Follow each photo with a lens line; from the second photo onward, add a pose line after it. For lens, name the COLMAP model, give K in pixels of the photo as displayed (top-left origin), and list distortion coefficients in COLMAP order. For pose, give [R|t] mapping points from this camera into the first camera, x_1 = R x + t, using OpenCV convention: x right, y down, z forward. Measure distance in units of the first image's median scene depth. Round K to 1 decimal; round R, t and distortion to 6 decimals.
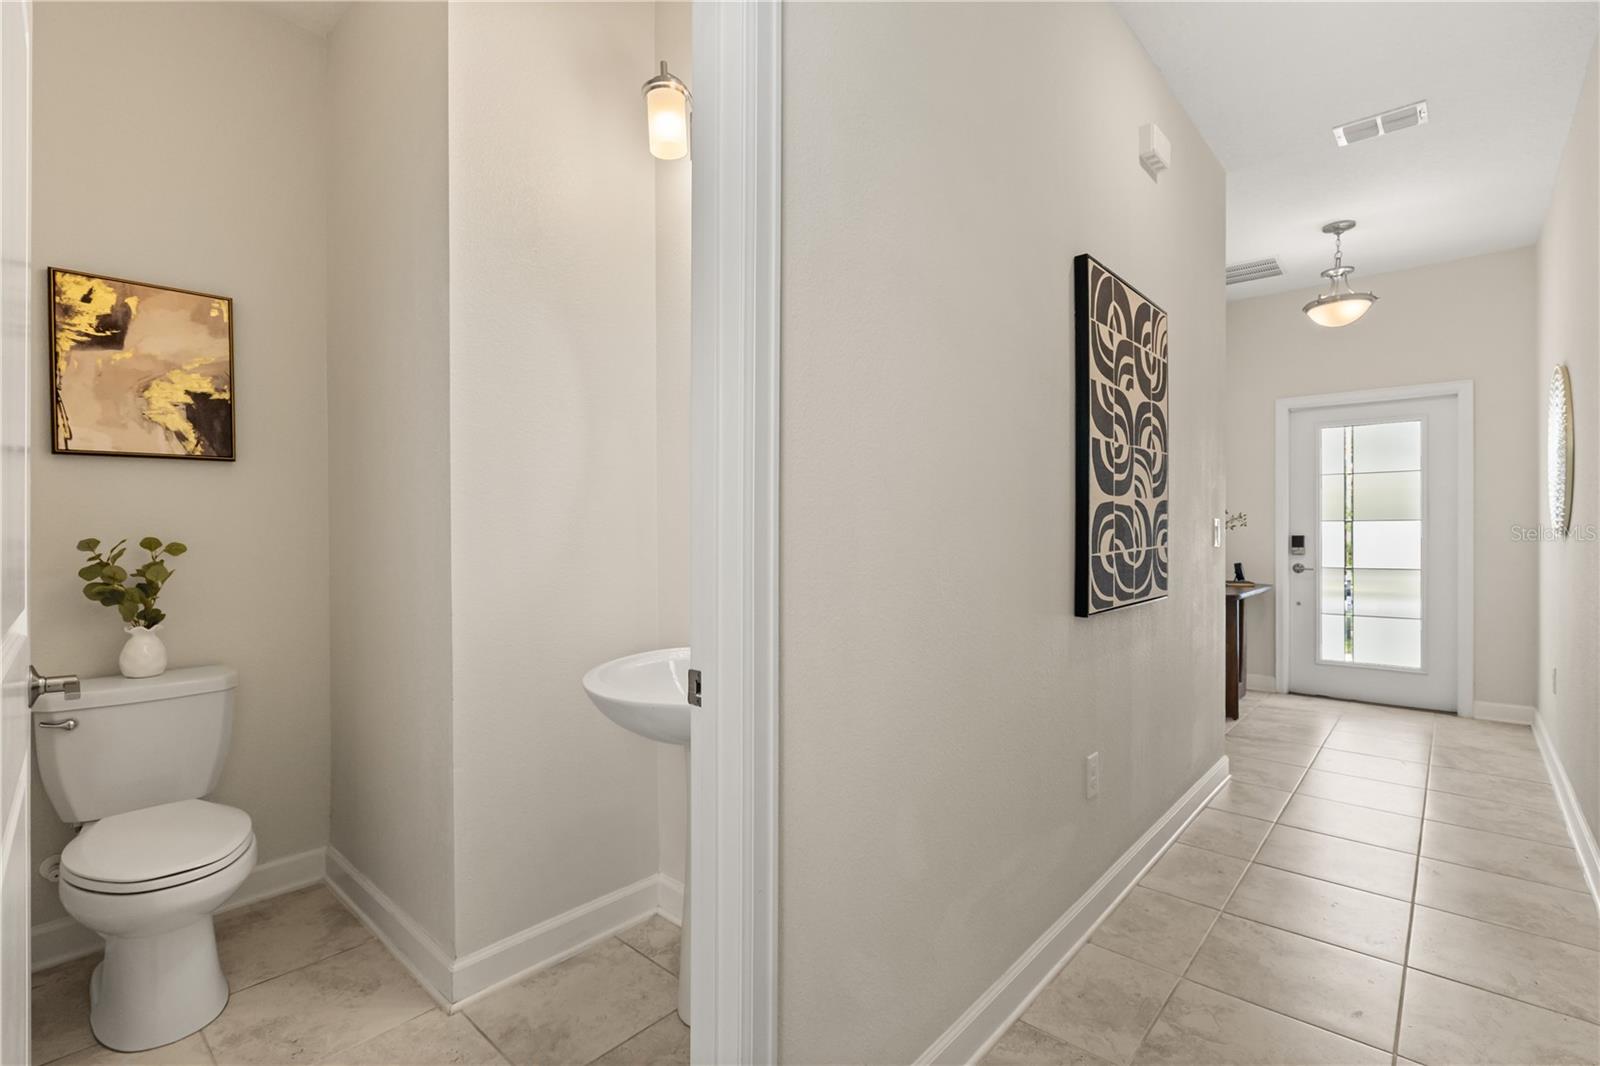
lens RADIAL K [[736.8, 0, 800.0], [0, 736.8, 533.0], [0, 0, 1]] dist [-0.009964, 0.000165]
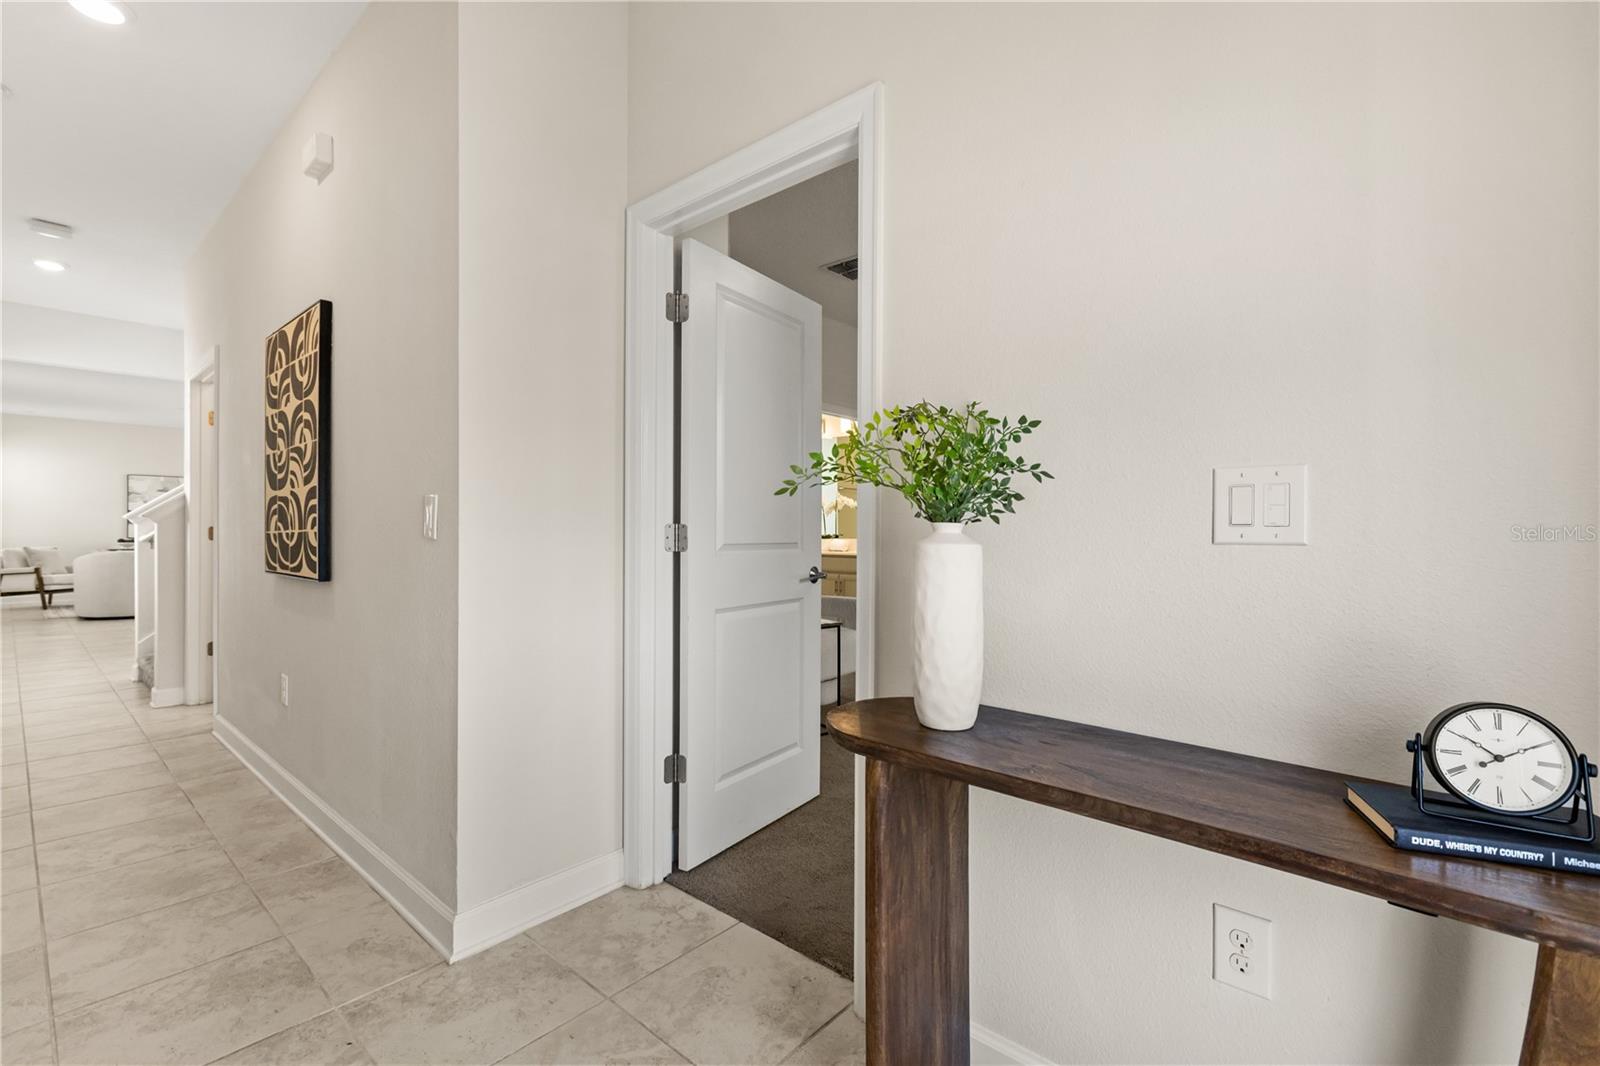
lens RADIAL K [[722.1, 0, 797.8], [0, 722.1, 528.2], [0, 0, 1]] dist [0.000929, 0.000590]
pose [[-0.005827, 0.001414, -0.999982, 0.816123], [-0.011295, 0.999935, 0.001480, 0.003079], [0.999919, 0.011304, -0.005811, 0.912766]]
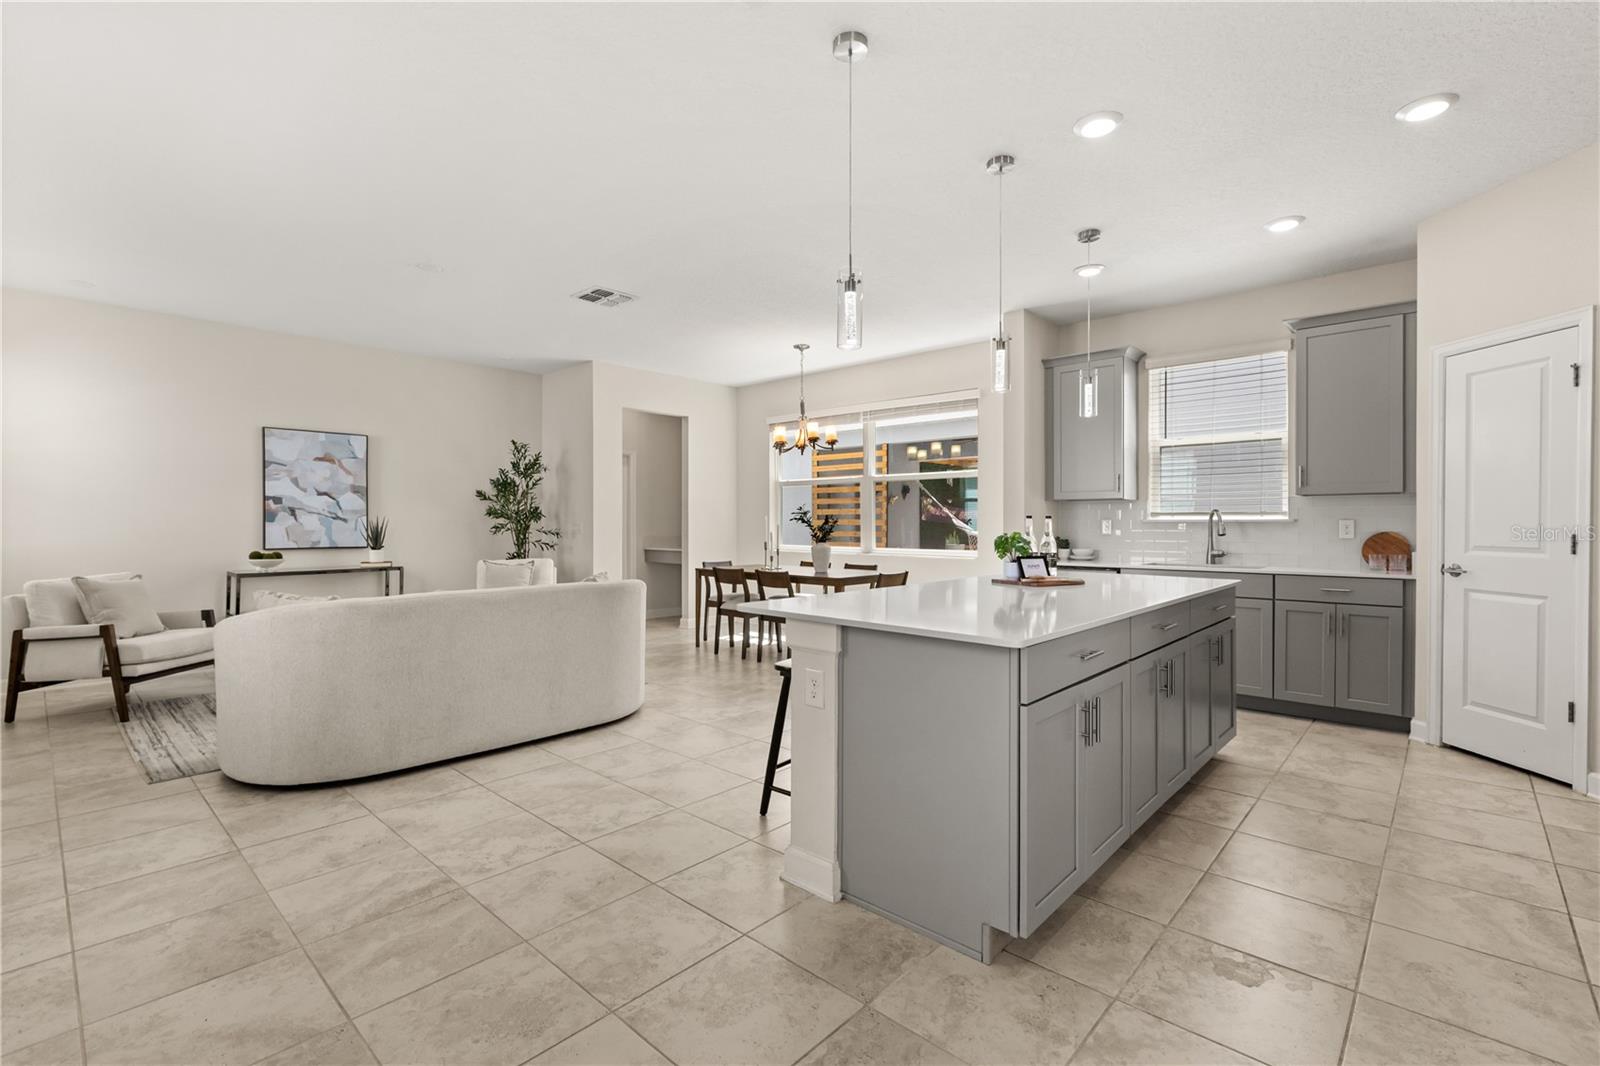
lens RADIAL K [[712.2, 0, 798.7], [0, 712.2, 527.6], [0, 0, 1]] dist [0.000725, -0.000835]
pose [[-0.011843, 0.008479, -0.999894, -0.368488], [-0.009846, 0.999915, 0.008595, 0.006677], [0.999881, 0.009947, -0.011759, -0.405335]]
